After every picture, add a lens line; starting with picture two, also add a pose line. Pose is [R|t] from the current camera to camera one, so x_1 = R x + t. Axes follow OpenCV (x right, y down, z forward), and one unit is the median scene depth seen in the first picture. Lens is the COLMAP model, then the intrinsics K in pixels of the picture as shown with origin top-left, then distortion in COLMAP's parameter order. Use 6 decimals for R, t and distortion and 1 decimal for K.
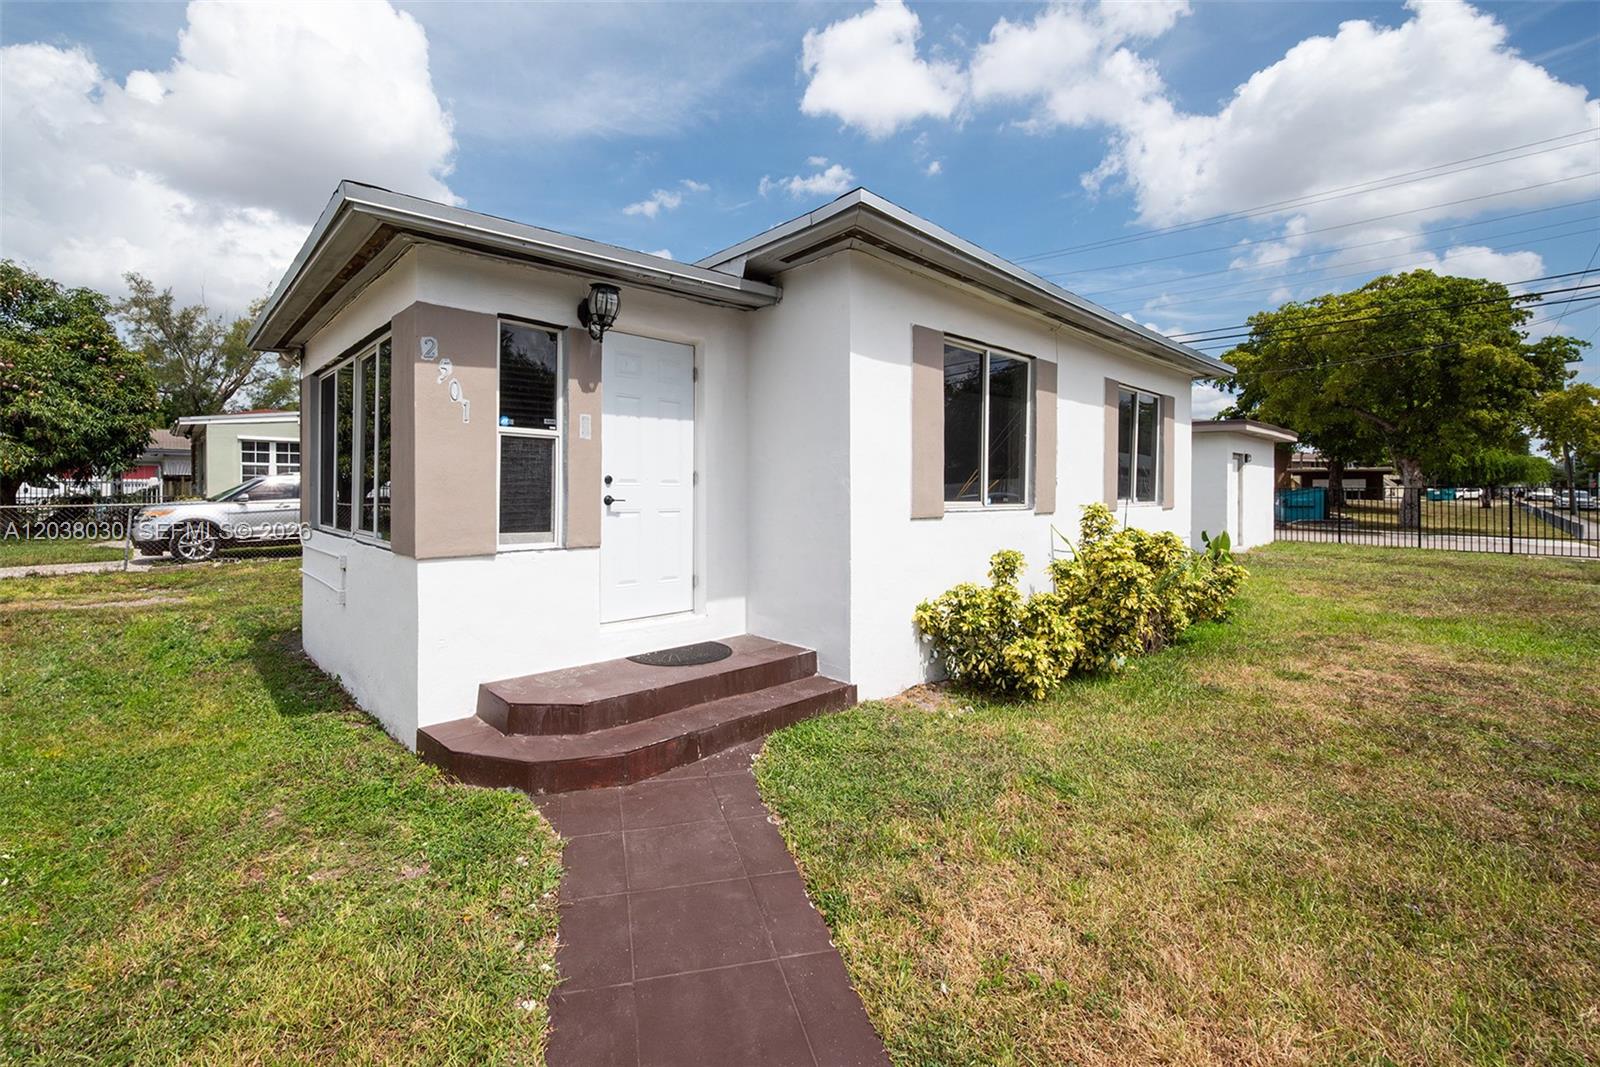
lens RADIAL K [[664.9, 0, 757.8], [0, 664.9, 514.6], [0, 0, 1]] dist [-0.004116, 0.000603]
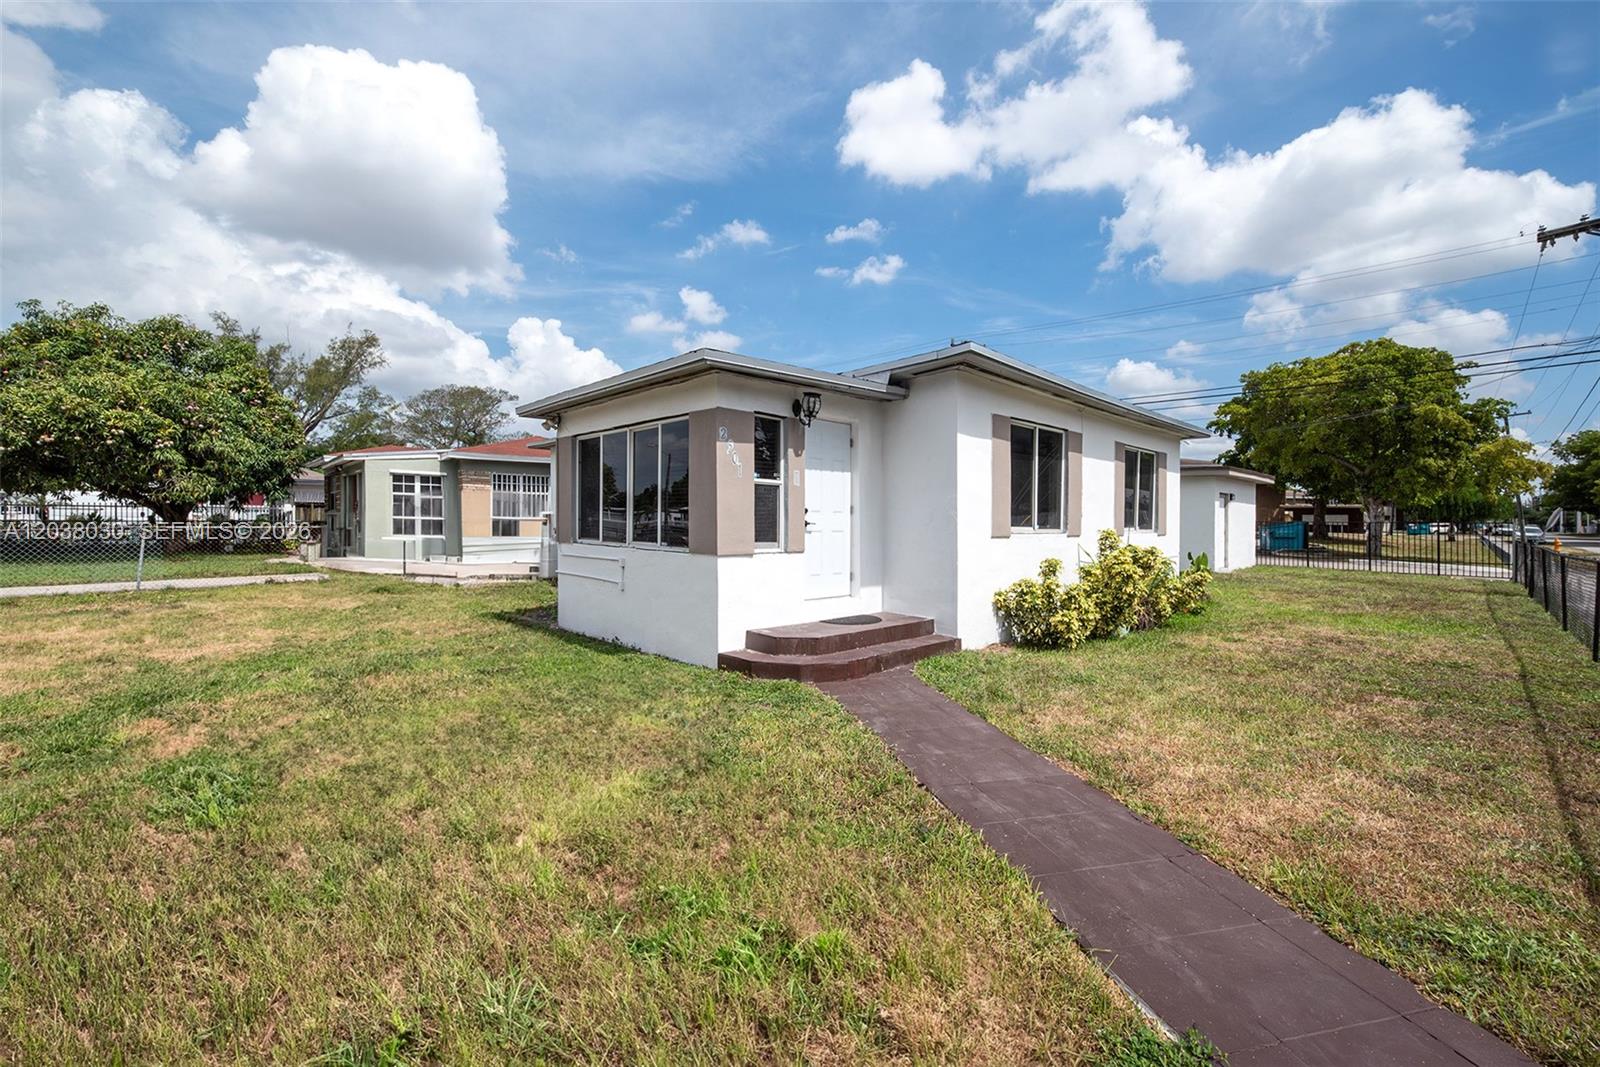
lens RADIAL K [[660.1, 0, 797.4], [0, 660.1, 534.2], [0, 0, 1]] dist [-0.003990, -0.000308]
pose [[0.999691, 0.007929, 0.023544, -0.090296], [-0.007527, 0.999825, -0.017097, 0.010134], [-0.023676, 0.016915, 0.999577, -0.187063]]
